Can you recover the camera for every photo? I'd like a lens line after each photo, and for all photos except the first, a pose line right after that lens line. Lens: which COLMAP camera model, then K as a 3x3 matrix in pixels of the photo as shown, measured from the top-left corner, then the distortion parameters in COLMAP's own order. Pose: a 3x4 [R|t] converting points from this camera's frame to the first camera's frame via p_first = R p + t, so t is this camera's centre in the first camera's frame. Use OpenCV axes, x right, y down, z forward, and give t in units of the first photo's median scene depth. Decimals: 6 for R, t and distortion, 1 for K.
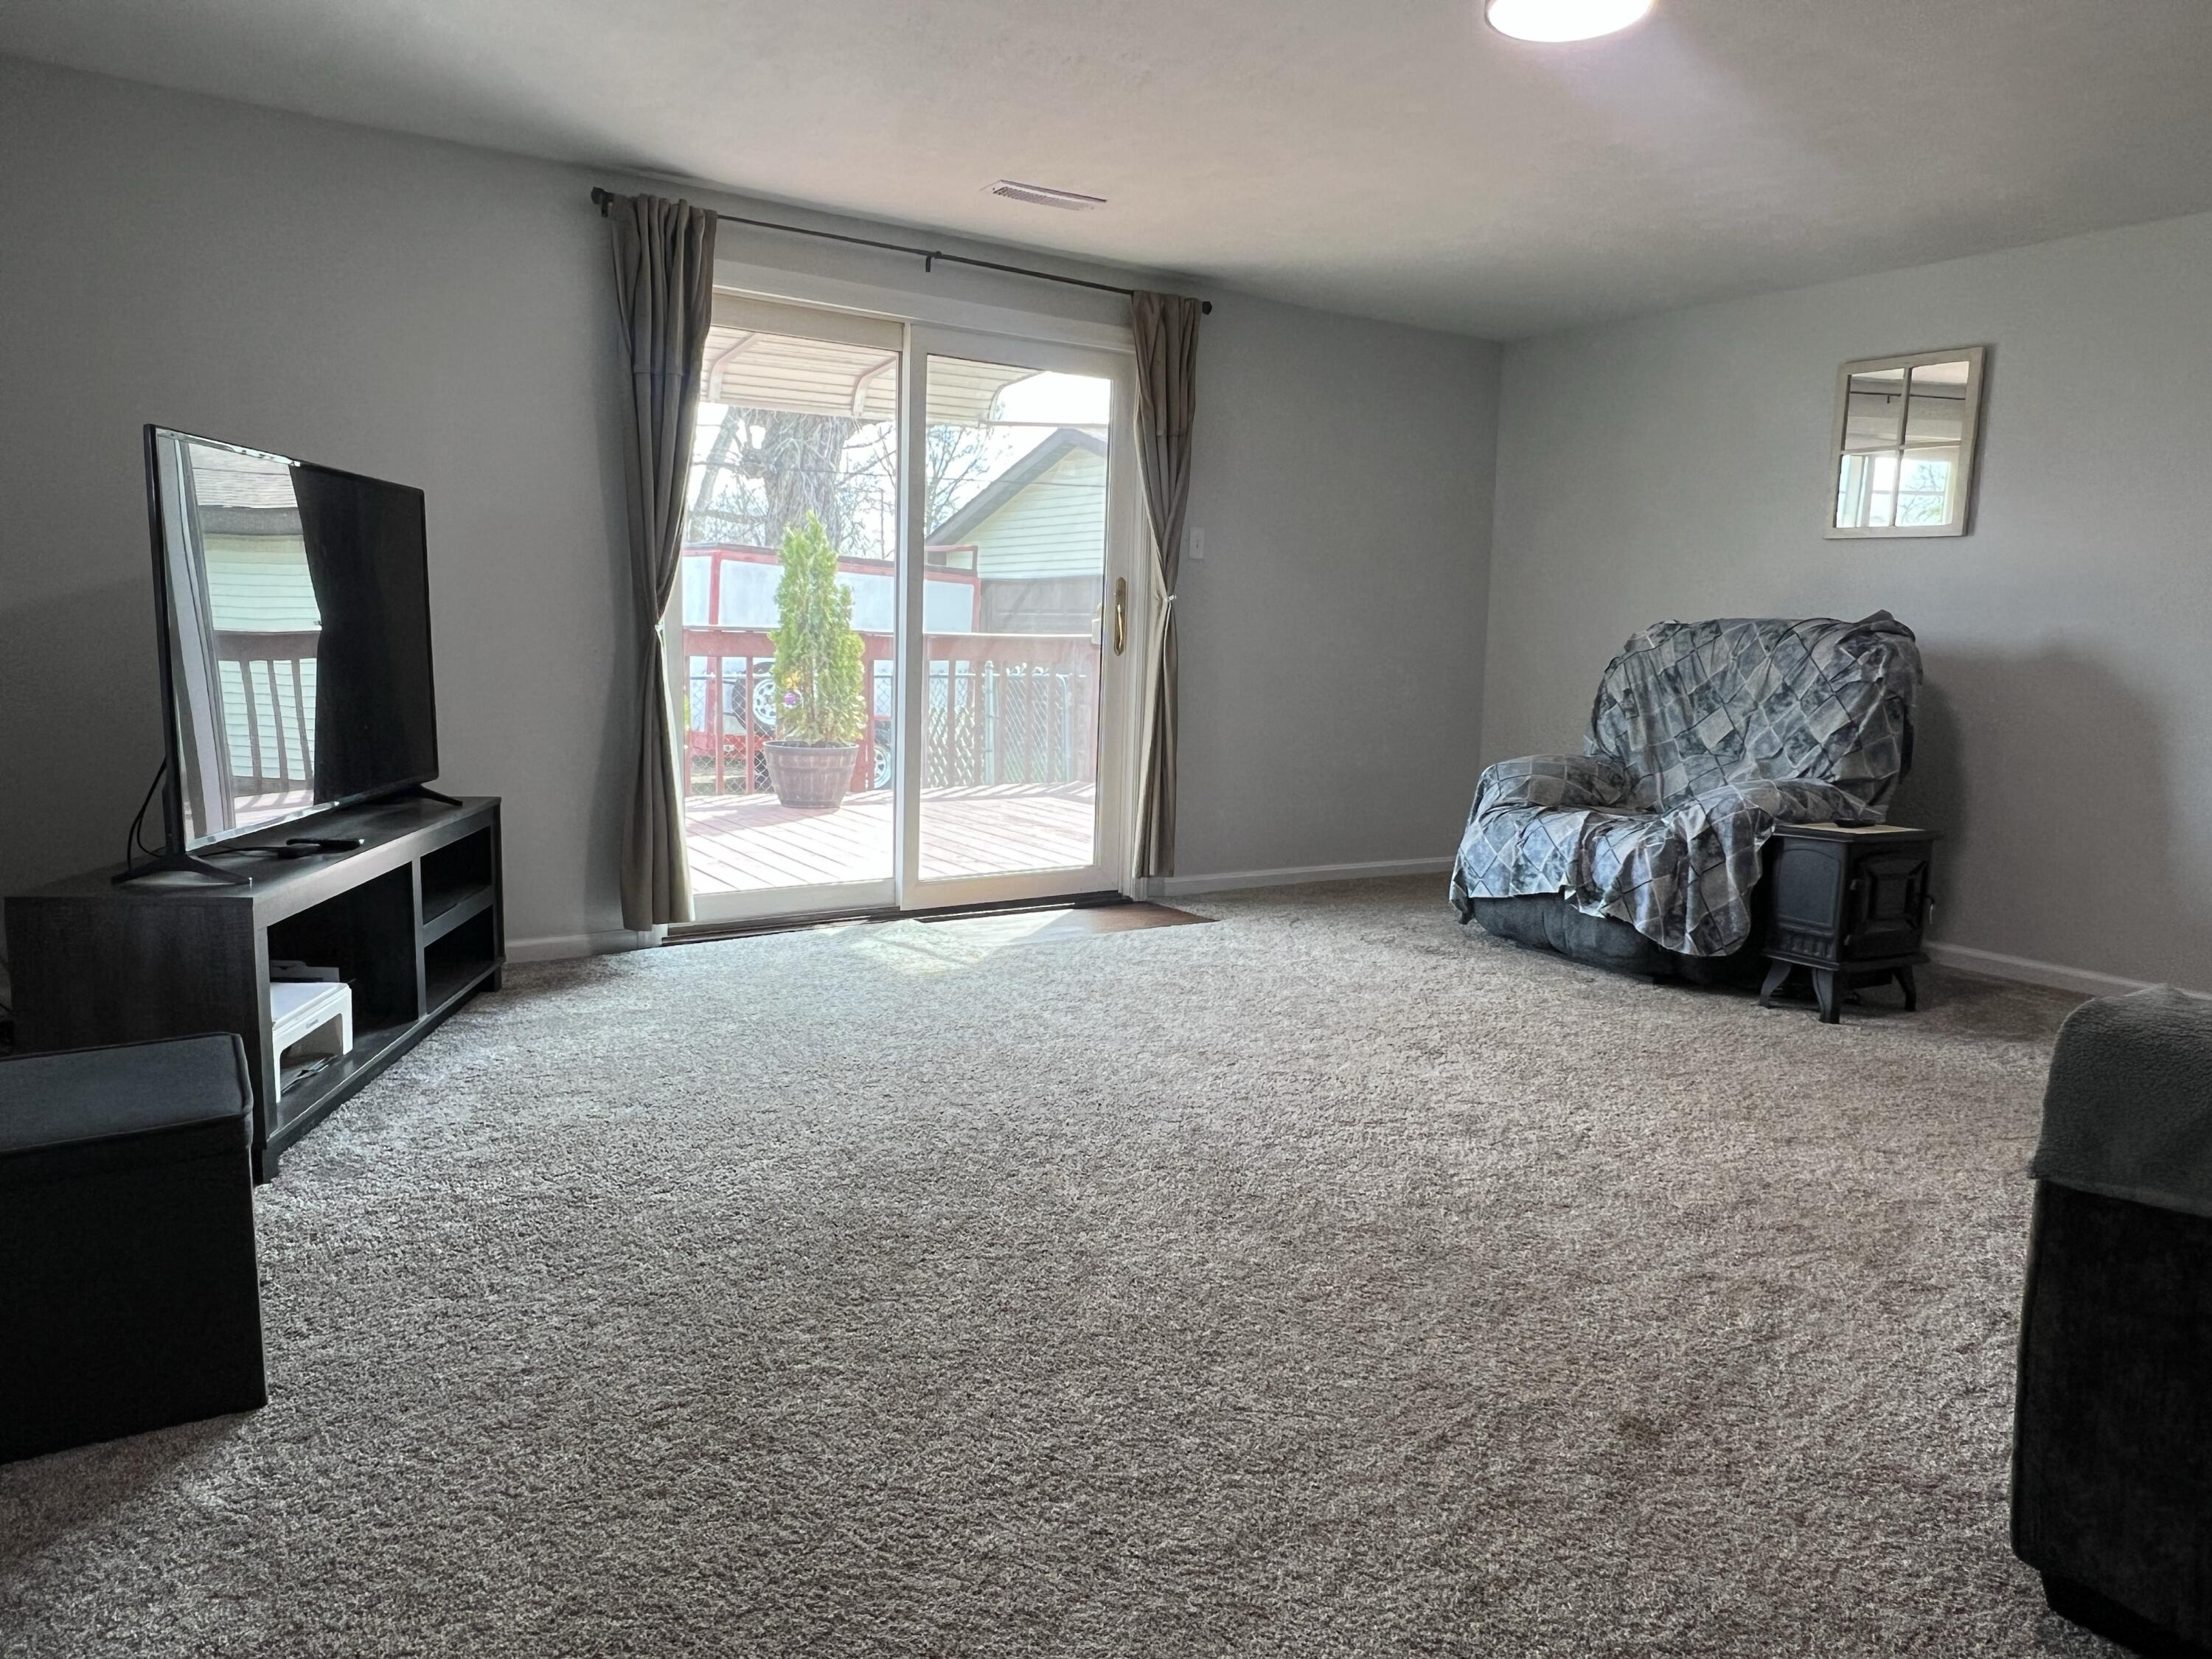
lens RADIAL K [[1448.7, 0, 1107.5], [0, 1448.7, 832.5], [0, 0, 1]] dist [-0.019229, -0.001226]
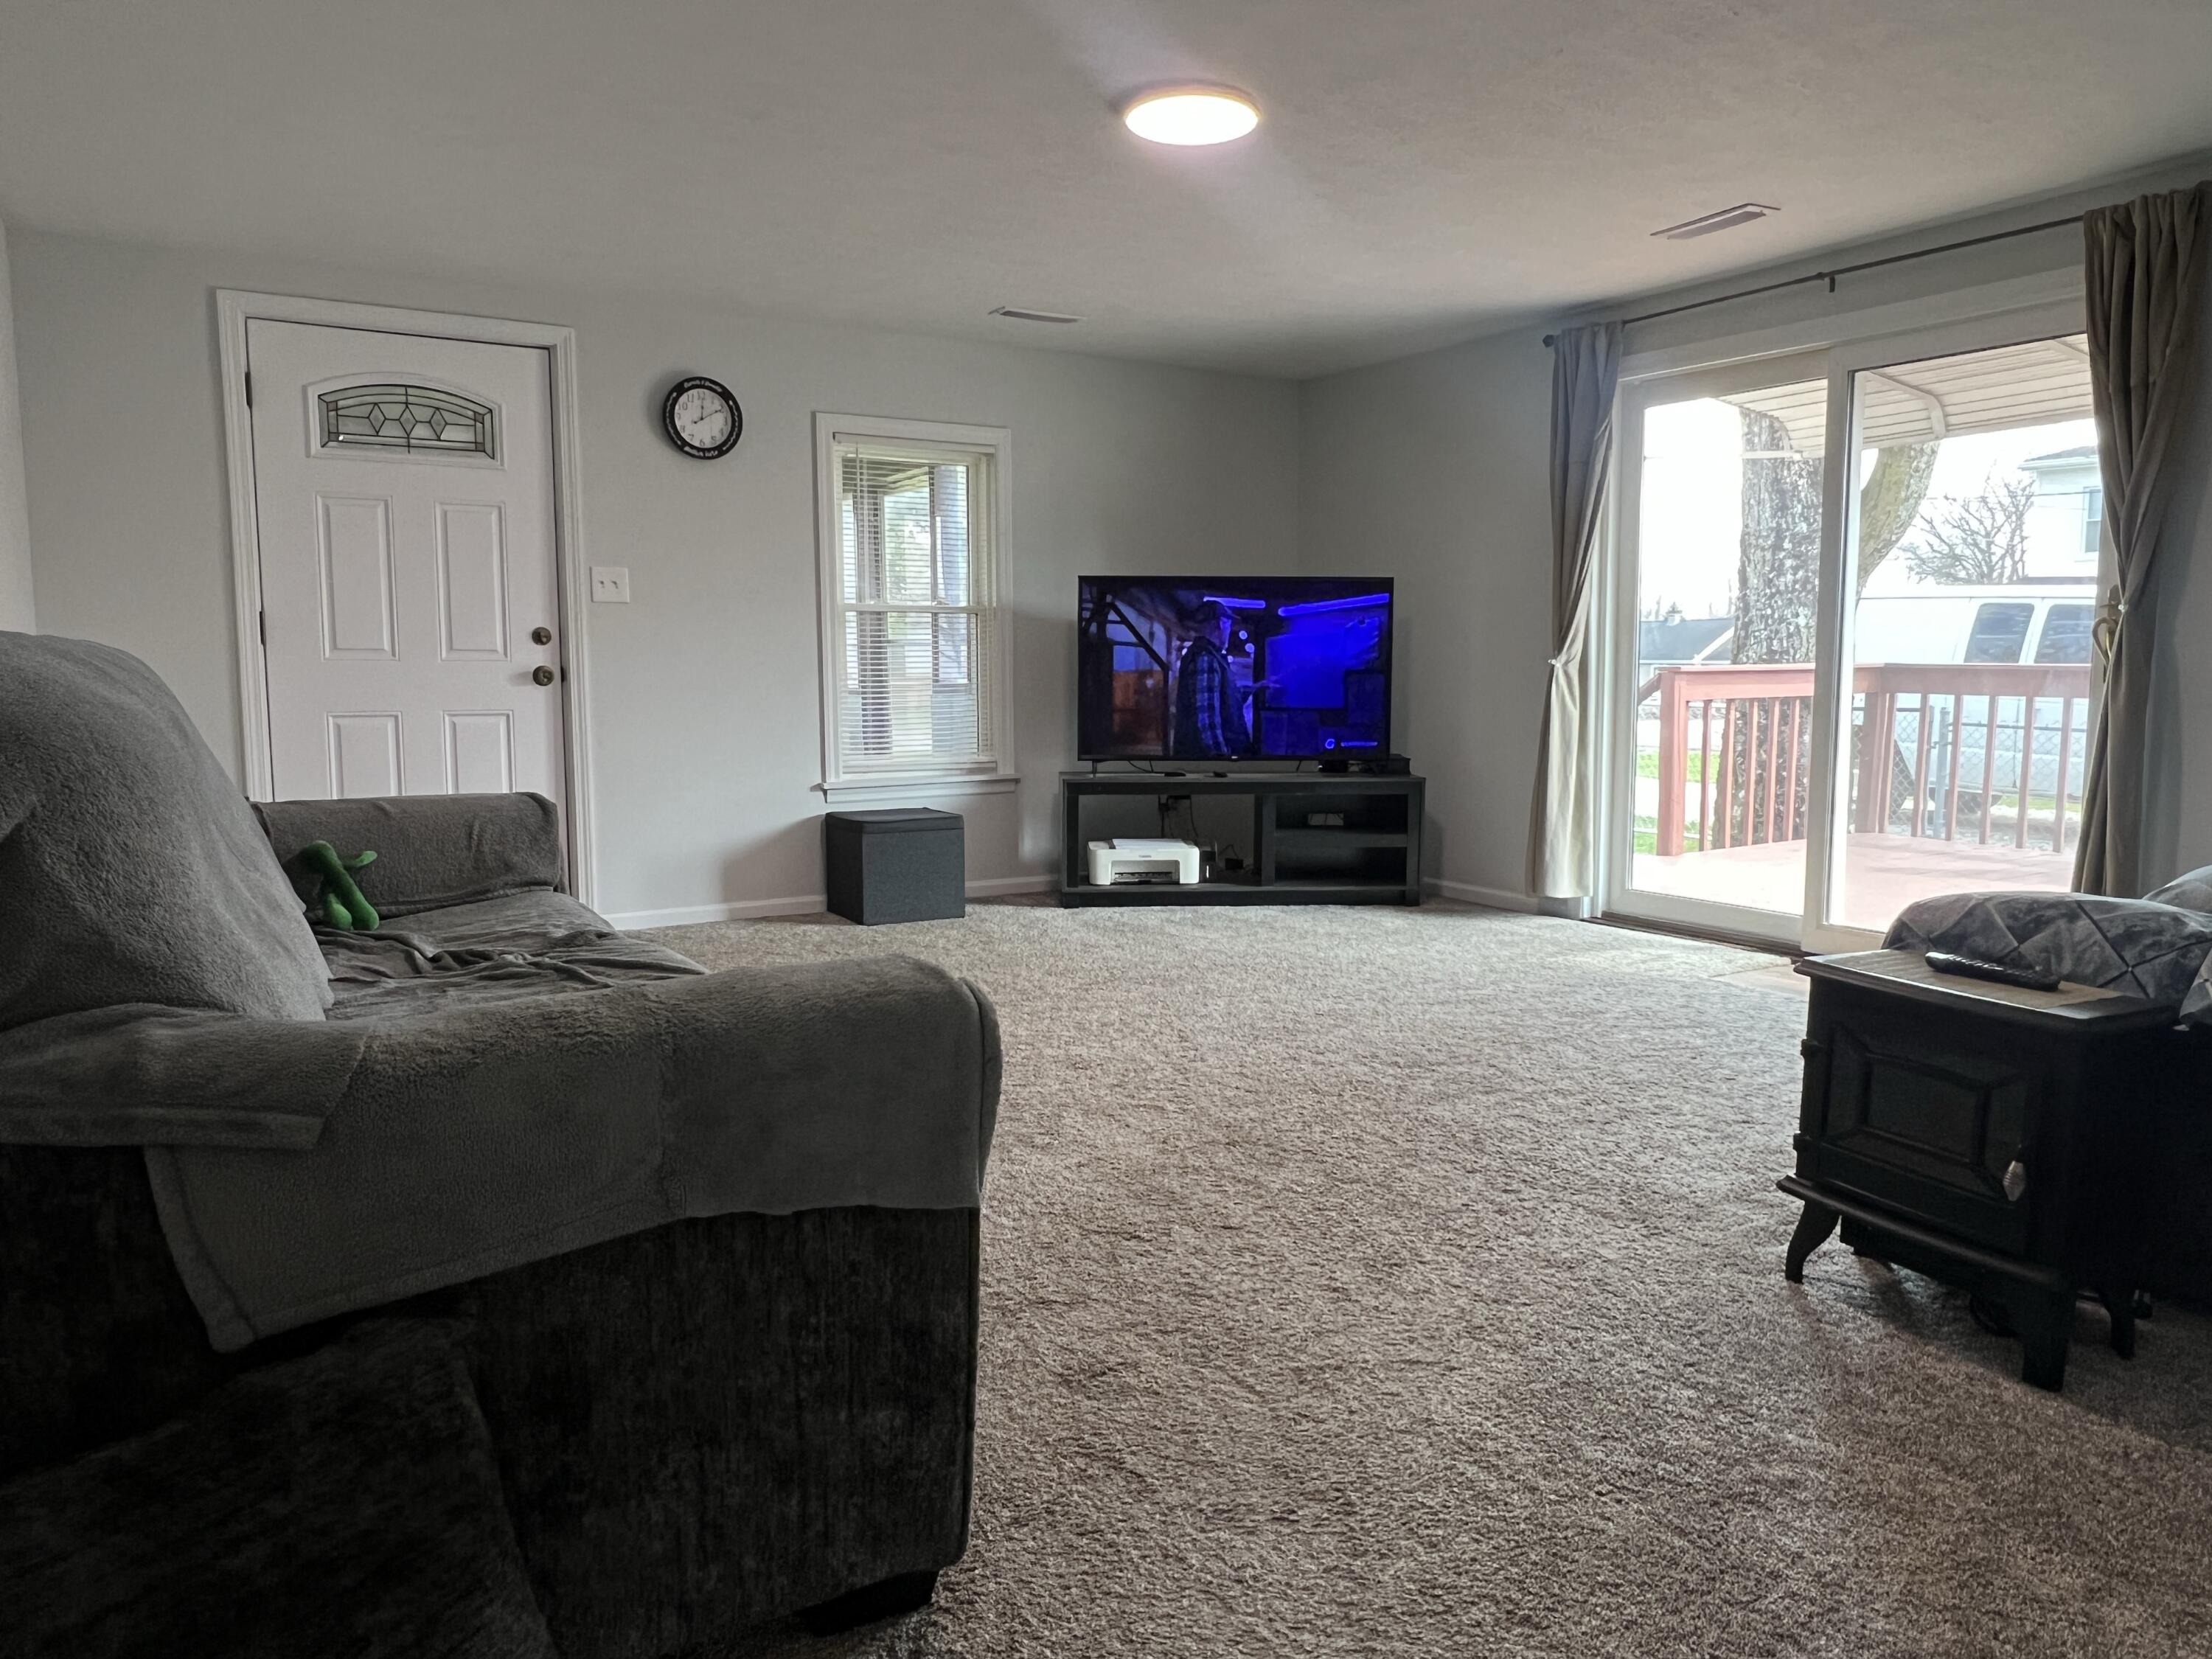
lens RADIAL K [[1448.7, 0, 1105.0], [0, 1448.7, 825.4], [0, 0, 1]] dist [-0.019229, -0.001226]
pose [[-0.047668, 0.087716, -0.995004, 0.898615], [-0.142665, 0.985326, 0.093697, -0.054641], [0.988622, 0.146419, -0.034455, 0.603438]]
